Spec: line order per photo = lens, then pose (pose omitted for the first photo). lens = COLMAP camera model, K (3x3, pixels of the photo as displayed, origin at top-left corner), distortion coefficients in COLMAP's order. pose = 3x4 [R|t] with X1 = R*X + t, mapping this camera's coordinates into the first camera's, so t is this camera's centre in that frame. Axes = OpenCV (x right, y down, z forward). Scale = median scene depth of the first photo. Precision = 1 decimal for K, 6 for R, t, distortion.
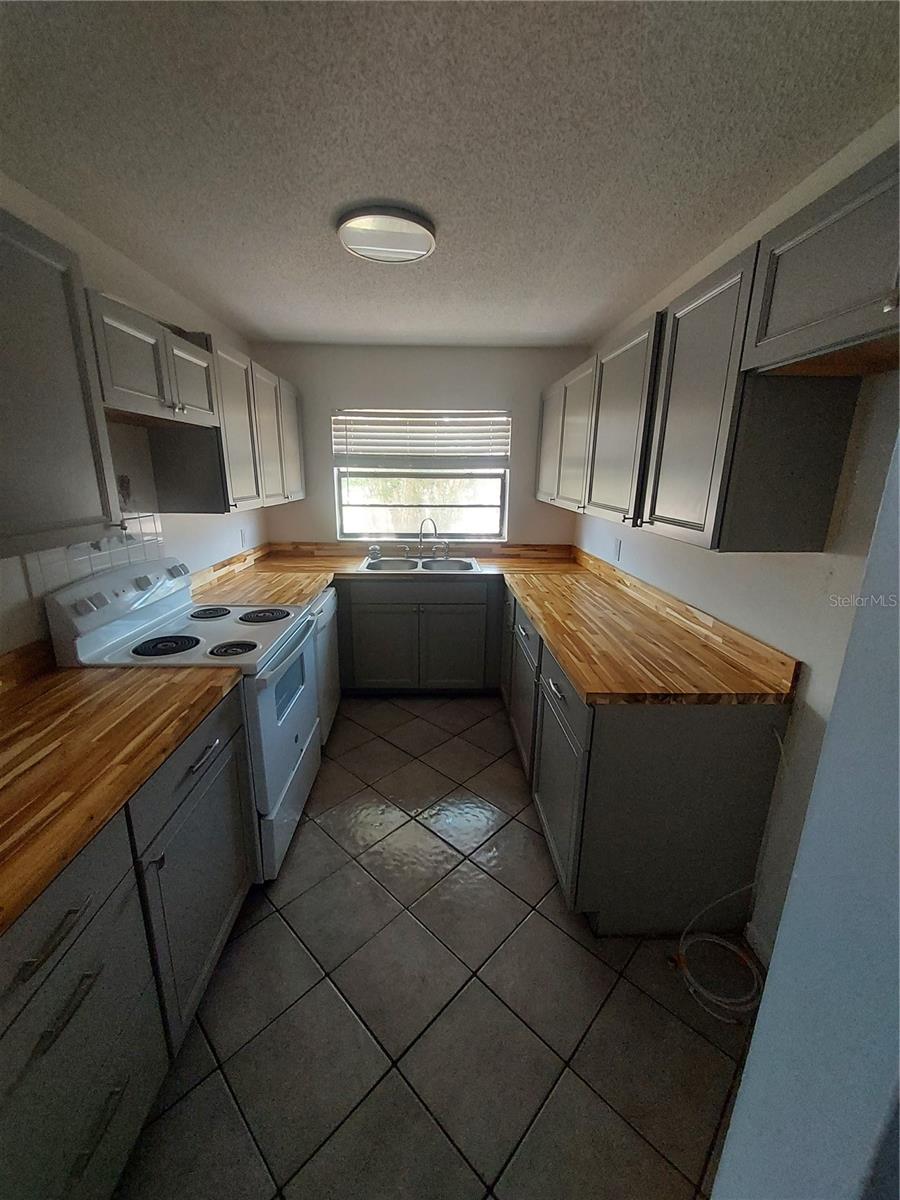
lens RADIAL K [[477.8, 0, 447.9], [0, 477.8, 595.8], [0, 0, 1]] dist [0.000857, 0.000121]
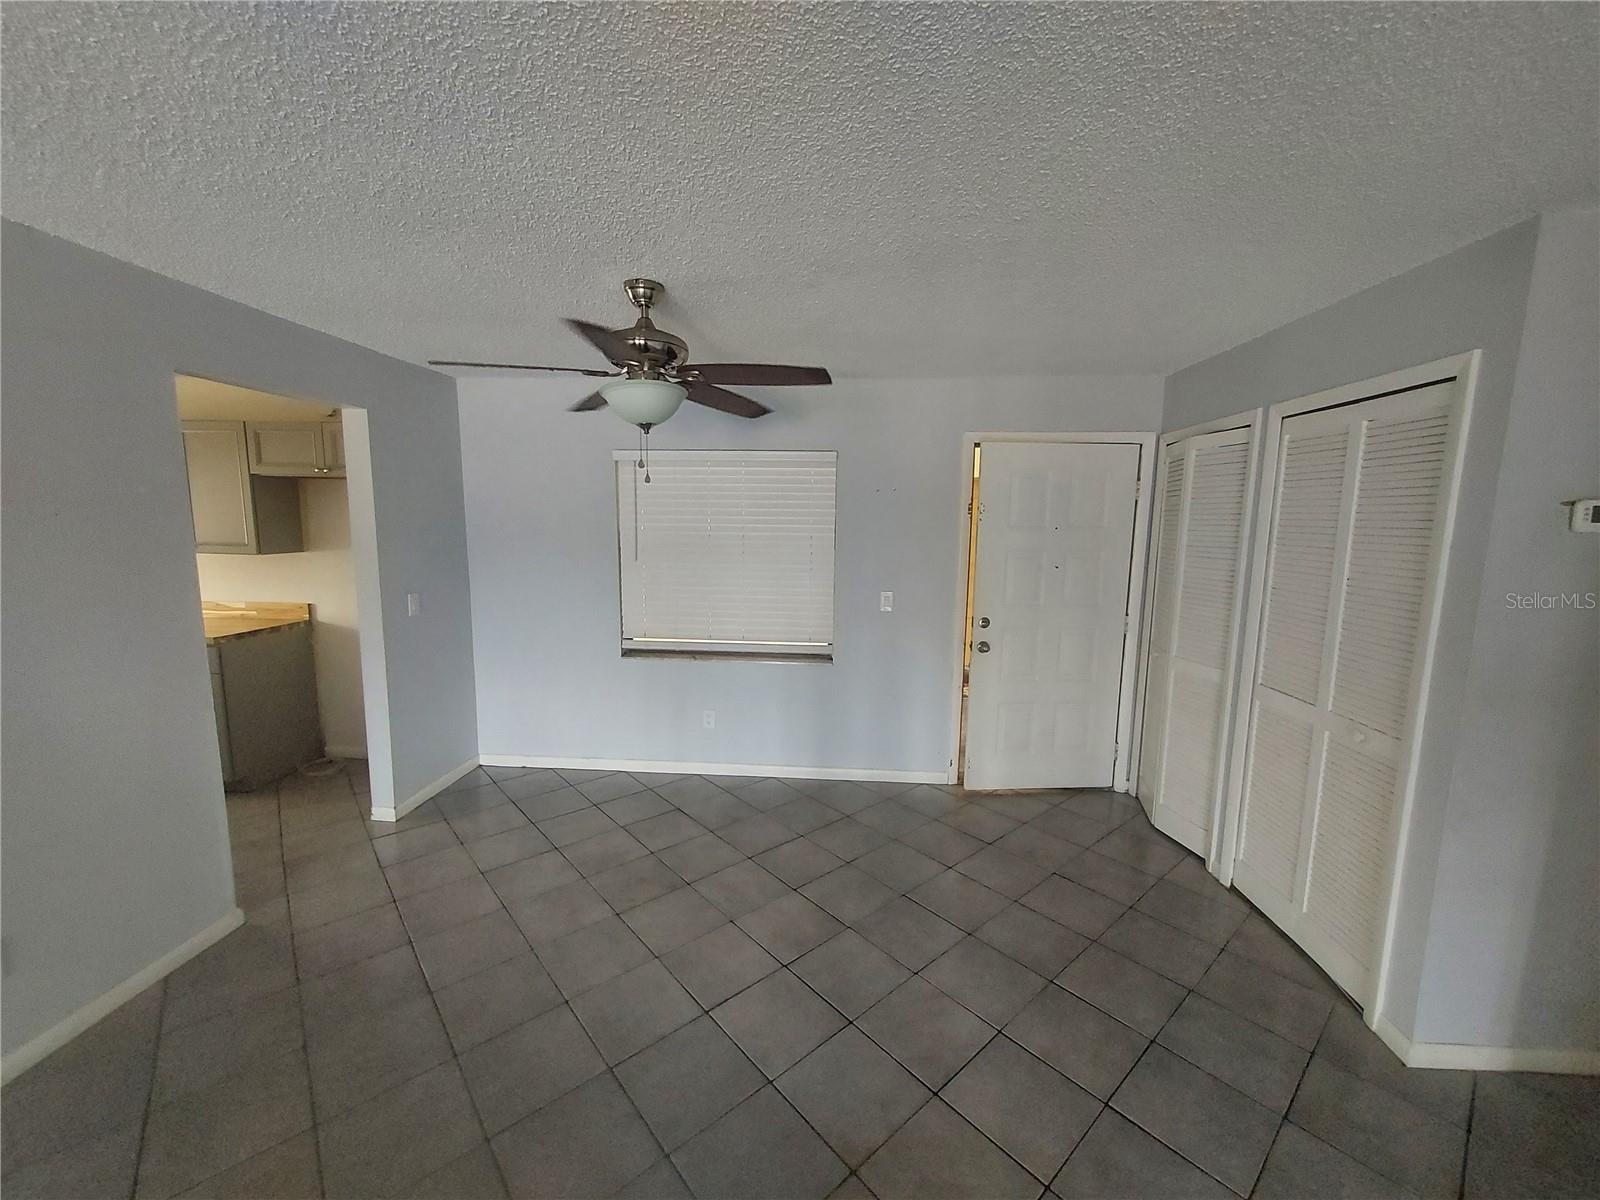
lens RADIAL K [[637.1, 0, 799.1], [0, 637.1, 599.5], [0, 0, 1]] dist [0.000857, 0.000121]
pose [[0.098818, -0.135054, 0.985898, -1.860988], [0.242698, 0.964100, 0.107742, 0.344561], [-0.965056, 0.228629, 0.128048, -1.491072]]
